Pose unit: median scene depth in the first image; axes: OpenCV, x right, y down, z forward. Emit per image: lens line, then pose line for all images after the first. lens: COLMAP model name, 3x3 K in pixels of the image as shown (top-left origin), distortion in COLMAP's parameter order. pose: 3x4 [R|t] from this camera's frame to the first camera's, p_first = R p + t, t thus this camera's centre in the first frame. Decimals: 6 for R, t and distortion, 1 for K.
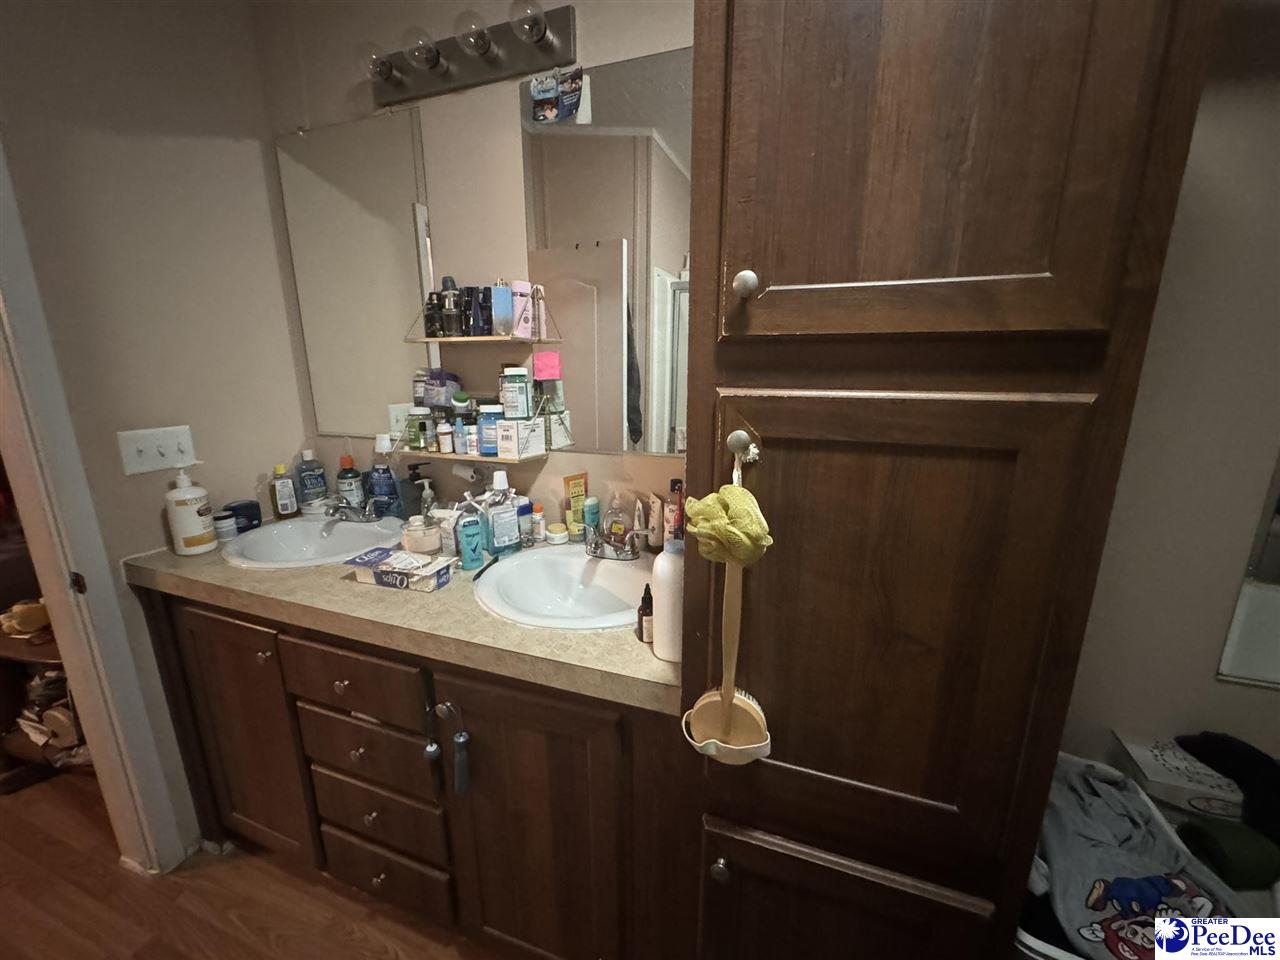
lens RADIAL K [[509.2, 0, 637.8], [0, 509.2, 478.8], [0, 0, 1]] dist [-0.005383, 0.000910]
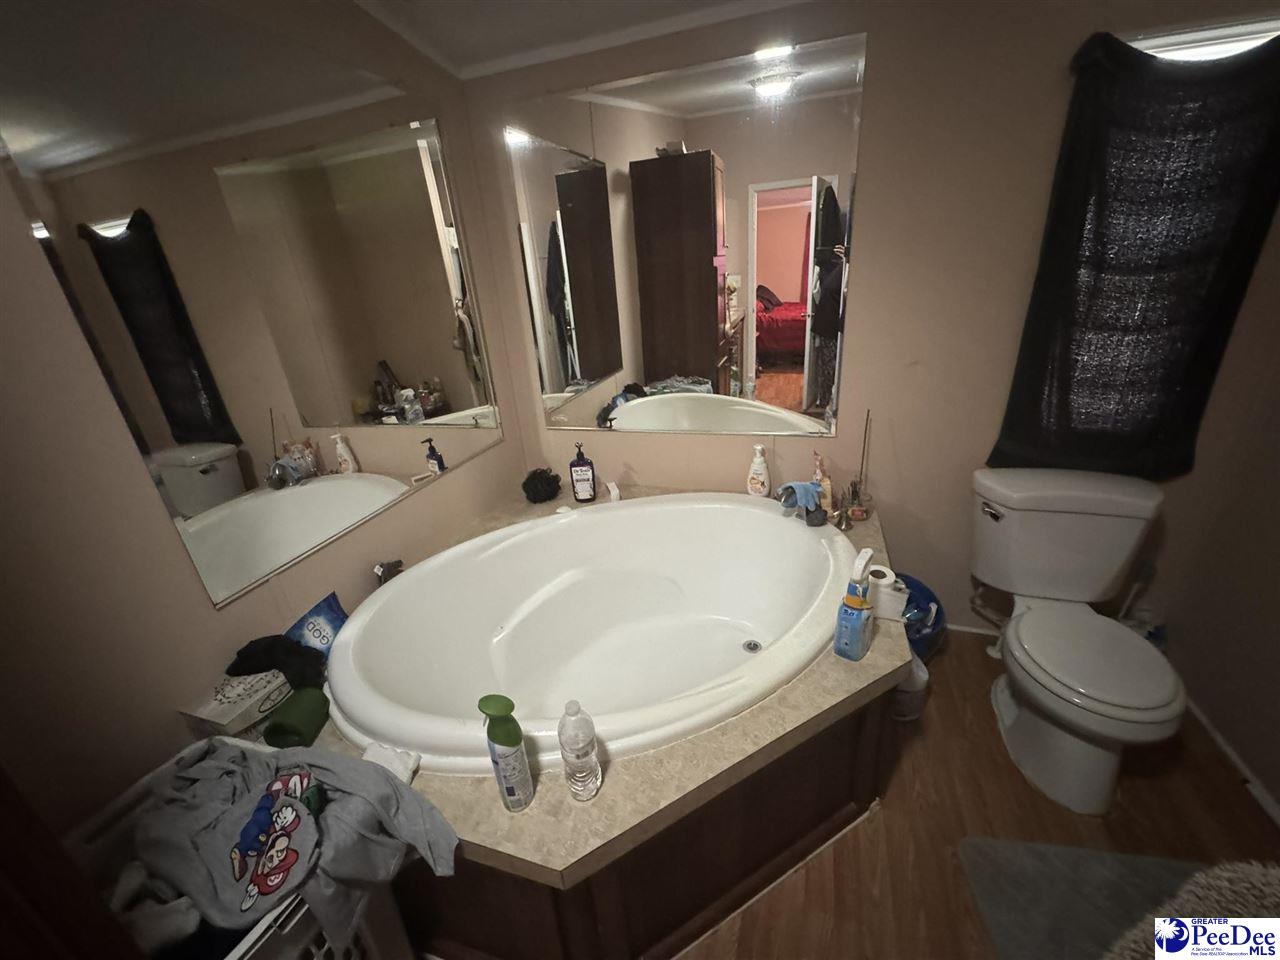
lens RADIAL K [[509.2, 0, 638.2], [0, 509.2, 480.7], [0, 0, 1]] dist [-0.005383, 0.000910]
pose [[-0.042064, -0.378260, 0.924743, 0.186337], [0.305044, 0.876506, 0.372405, 0.013199], [-0.951409, 0.297753, 0.078516, -0.061302]]
